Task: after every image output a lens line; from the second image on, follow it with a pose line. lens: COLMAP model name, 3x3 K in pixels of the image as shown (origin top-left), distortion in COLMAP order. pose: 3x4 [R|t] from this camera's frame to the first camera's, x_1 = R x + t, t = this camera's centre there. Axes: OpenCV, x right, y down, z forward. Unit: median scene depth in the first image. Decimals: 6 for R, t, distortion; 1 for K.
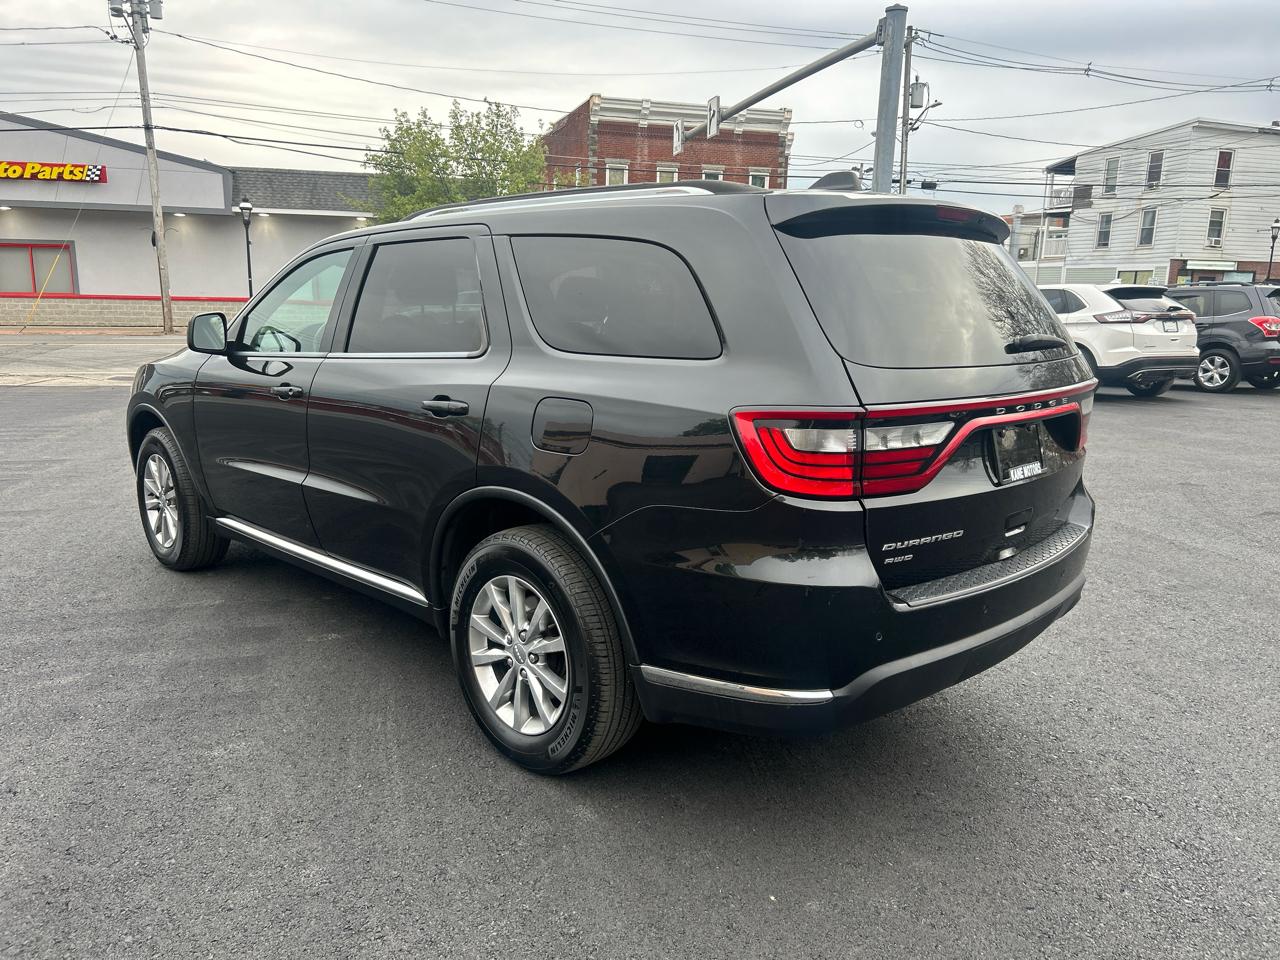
lens RADIAL K [[1046.0, 0, 635.0], [0, 1046.0, 473.3], [0, 0, 1]] dist [0.058676, -0.064862]
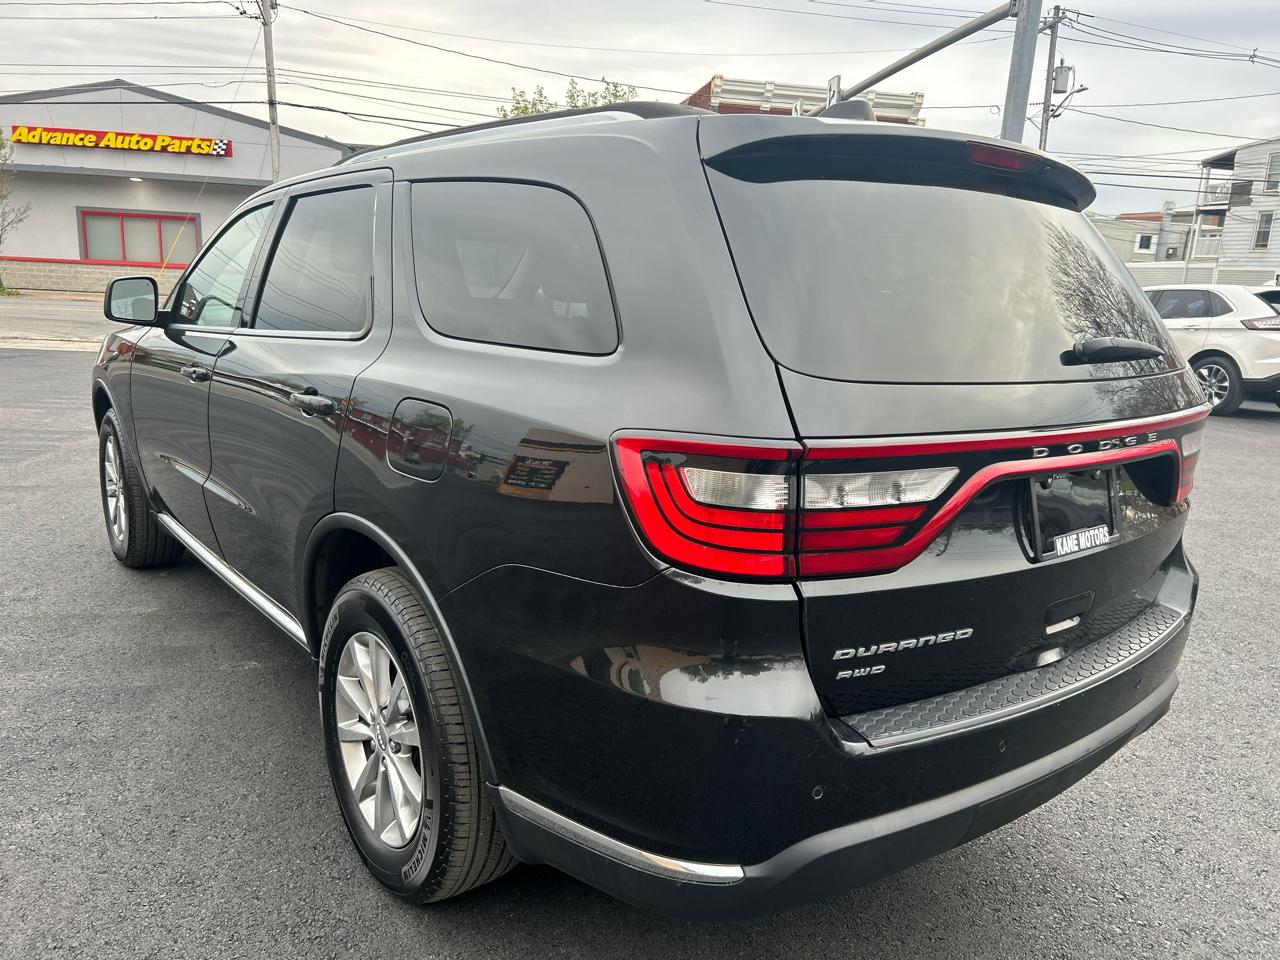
lens RADIAL K [[1046.0, 0, 638.7], [0, 1046.0, 477.2], [0, 0, 1]] dist [0.058676, -0.064862]
pose [[0.993134, 0.051921, -0.104831, 0.081504], [-0.050414, 0.998584, 0.016982, -0.020485], [0.105565, -0.011580, 0.994345, 0.154449]]
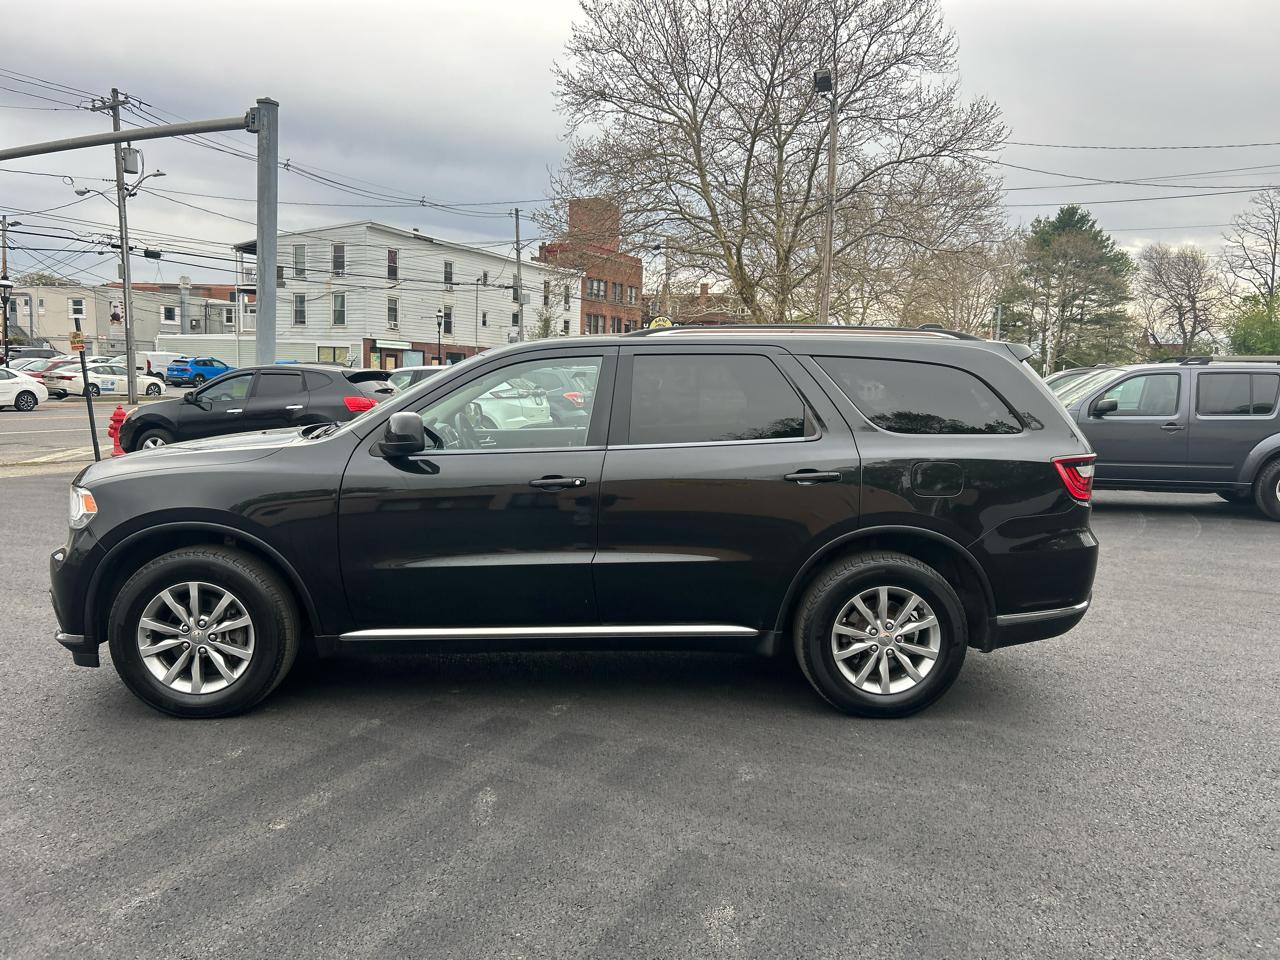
lens RADIAL K [[1046.0, 0, 642.7], [0, 1046.0, 473.3], [0, 0, 1]] dist [0.058676, -0.064862]
pose [[0.674941, -0.060828, 0.735361, -1.038740], [0.106989, 0.994132, -0.015965, -0.049502], [-0.730074, 0.089451, 0.677488, 0.160734]]
